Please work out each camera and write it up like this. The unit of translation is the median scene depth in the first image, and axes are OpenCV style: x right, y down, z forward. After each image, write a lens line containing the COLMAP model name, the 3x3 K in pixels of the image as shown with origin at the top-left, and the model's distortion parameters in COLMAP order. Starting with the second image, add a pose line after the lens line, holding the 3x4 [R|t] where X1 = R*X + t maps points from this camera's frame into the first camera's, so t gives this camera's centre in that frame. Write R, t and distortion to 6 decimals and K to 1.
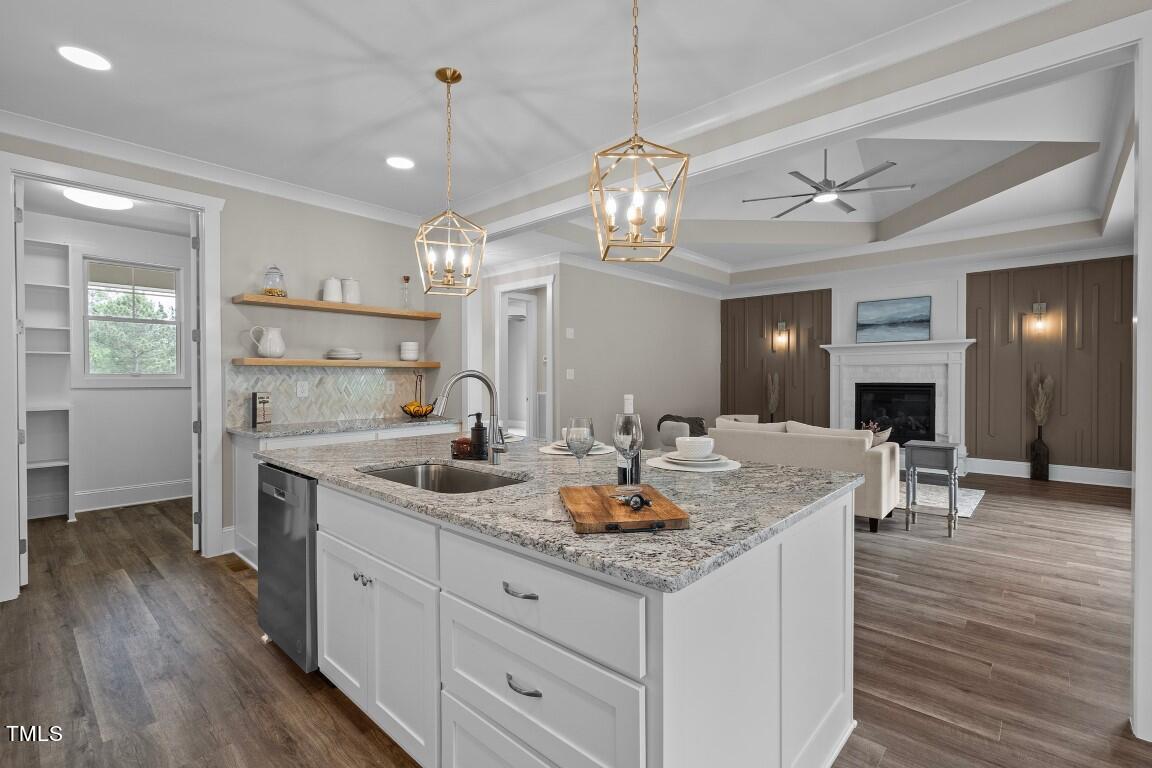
lens RADIAL K [[518.5, 0, 578.9], [0, 518.5, 382.4], [0, 0, 1]] dist [-0.000459, 0.000582]
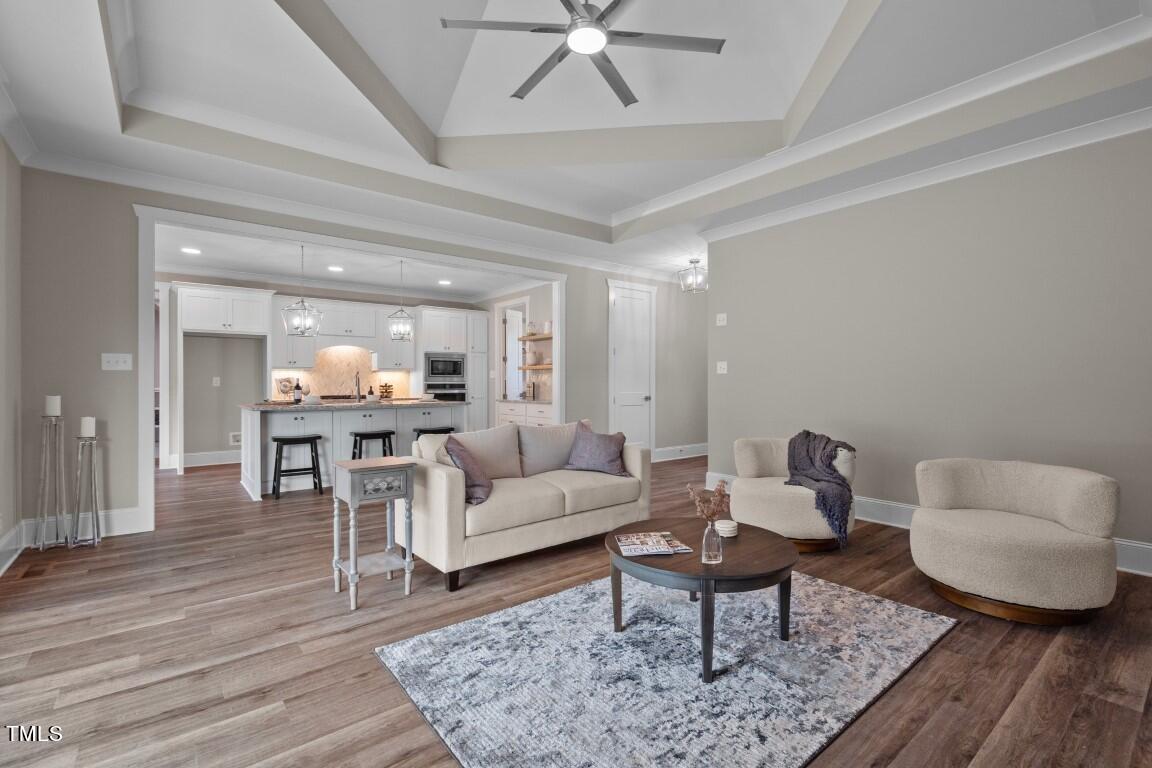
lens RADIAL K [[518.5, 0, 578.9], [0, 518.5, 382.4], [0, 0, 1]] dist [-0.000459, 0.000582]
pose [[-0.156437, -0.000390, -0.987688, 0.776719], [-0.007298, 0.999973, 0.000761, 0.007883], [0.987661, 0.007327, -0.156435, 0.818386]]
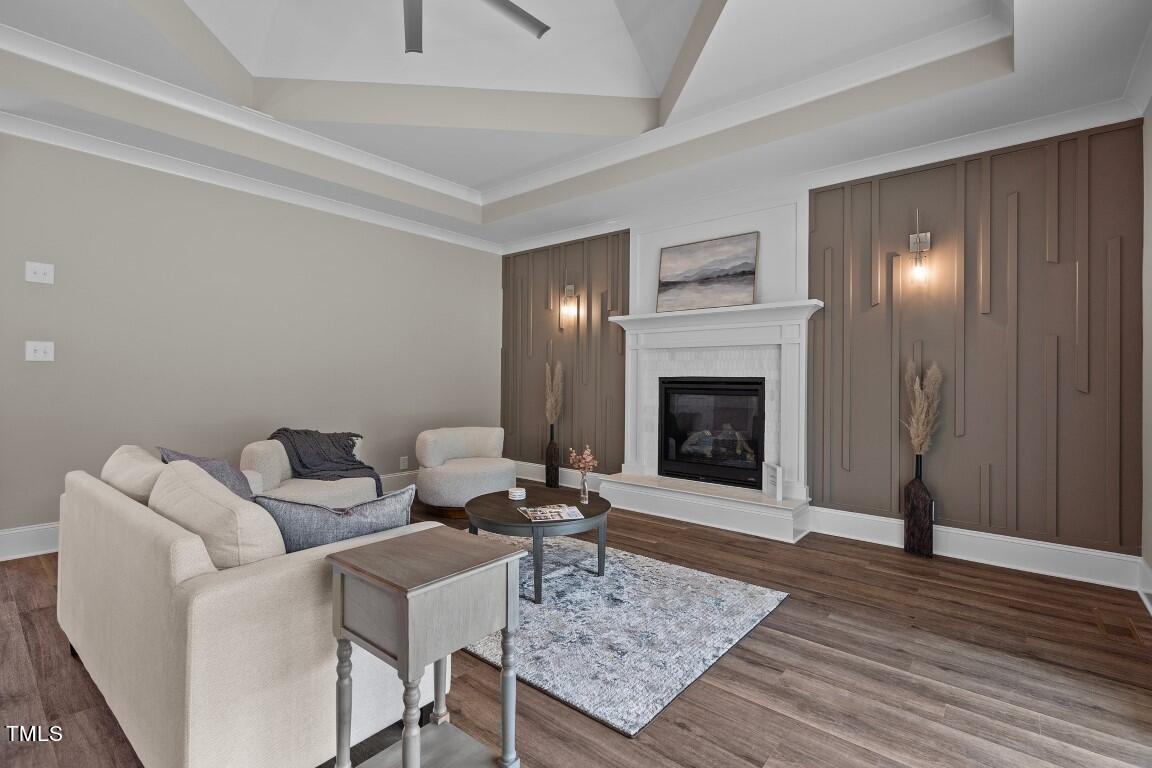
lens RADIAL K [[526.3, 0, 577.0], [0, 526.3, 376.8], [0, 0, 1]] dist [0.000370, 0.000459]
pose [[0.999073, 0.008462, 0.042198, 0.451510], [-0.007950, 0.999893, -0.012282, 0.009840], [-0.042297, 0.011935, 0.999034, 0.410276]]
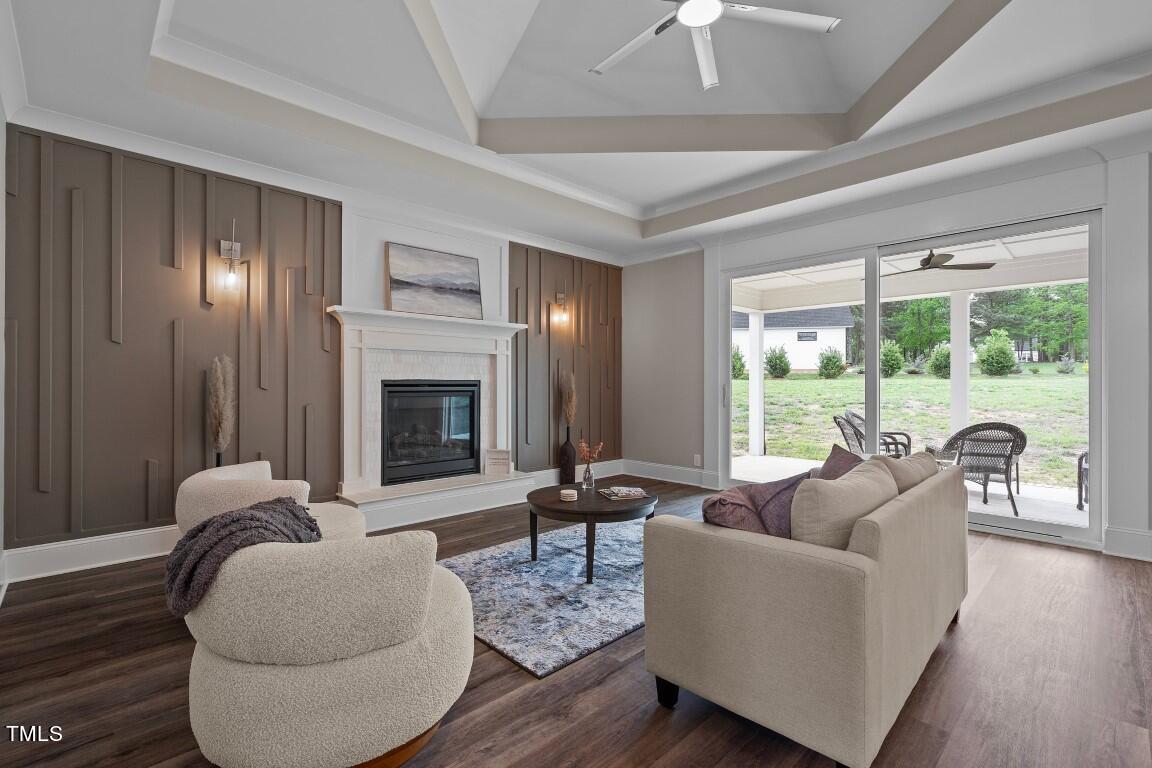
lens RADIAL K [[518.5, 0, 578.9], [0, 518.5, 382.4], [0, 0, 1]] dist [-0.000459, 0.000582]
pose [[0.067631, 0.002525, 0.997707, -0.028775], [0.006271, 0.999976, -0.002955, 0.007322], [-0.997691, 0.006457, 0.067614, 0.821735]]
